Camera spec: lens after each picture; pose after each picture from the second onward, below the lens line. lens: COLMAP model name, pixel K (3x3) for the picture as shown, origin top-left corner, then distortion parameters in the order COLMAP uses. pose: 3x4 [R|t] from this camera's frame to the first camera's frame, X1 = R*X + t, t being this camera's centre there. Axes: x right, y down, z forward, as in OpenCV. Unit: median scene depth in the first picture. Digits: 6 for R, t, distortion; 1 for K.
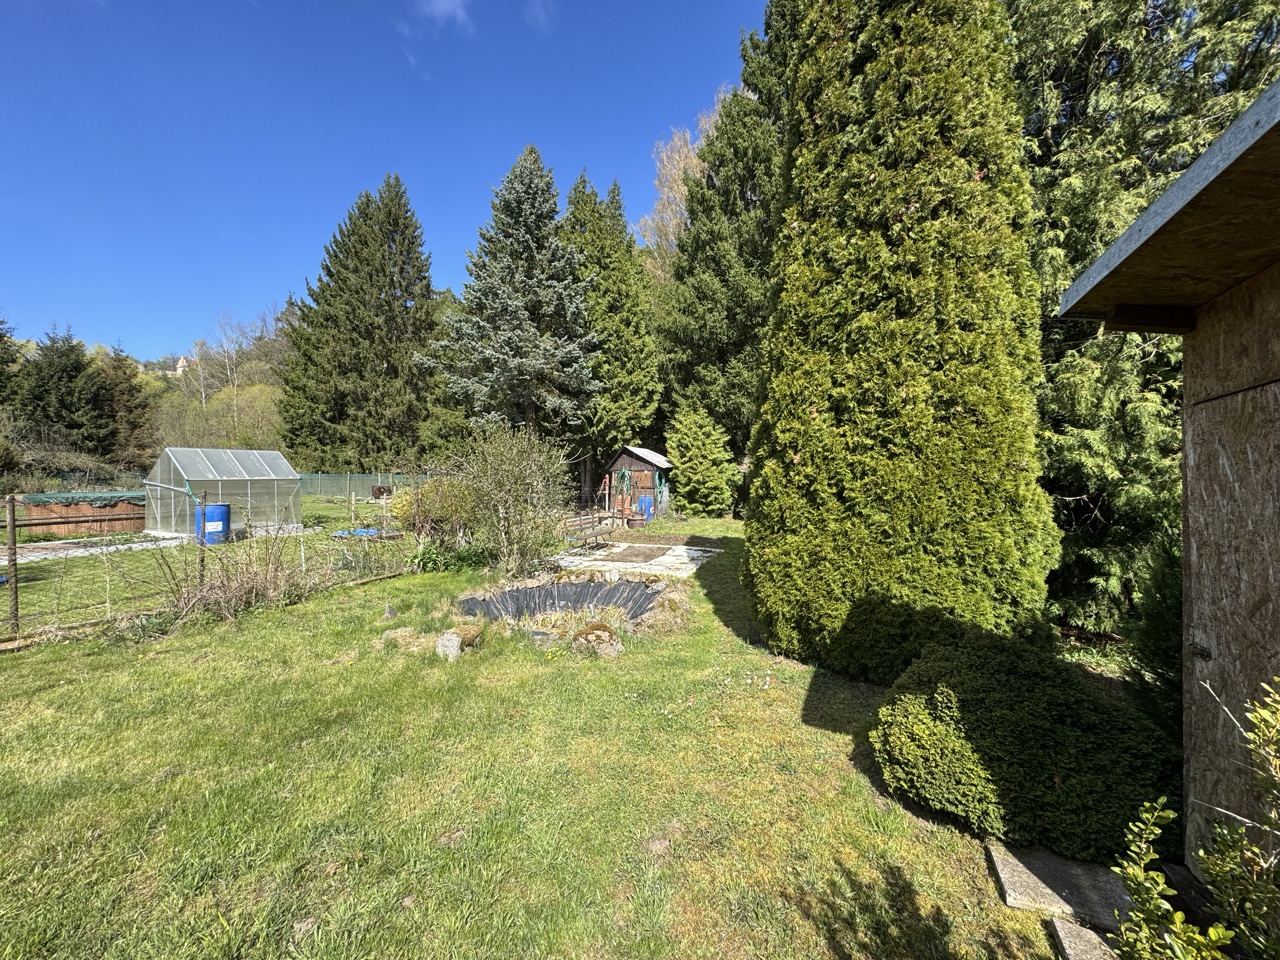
lens RADIAL K [[516.8, 0, 640.3], [0, 516.8, 483.8], [0, 0, 1]] dist [-0.000378, 0.000241]
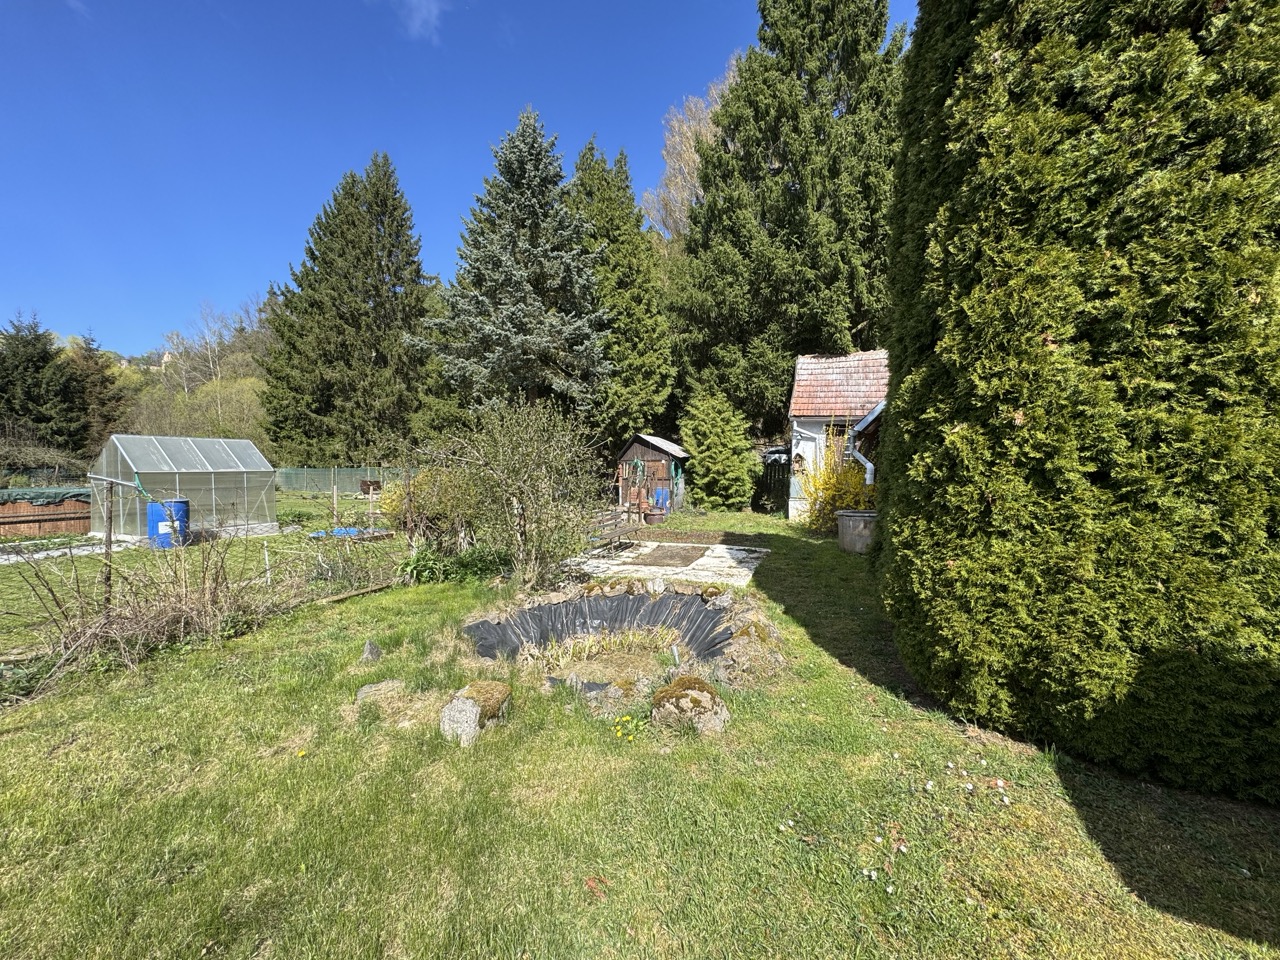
lens RADIAL K [[514.3, 0, 640.0], [0, 514.3, 480.0], [0, 0, 1]] dist [0.001129, -0.000175]
pose [[0.999877, -0.007337, 0.013868, -0.044448], [0.007284, 0.999966, 0.003854, 0.005483], [-0.013896, -0.003753, 0.999896, 0.103889]]
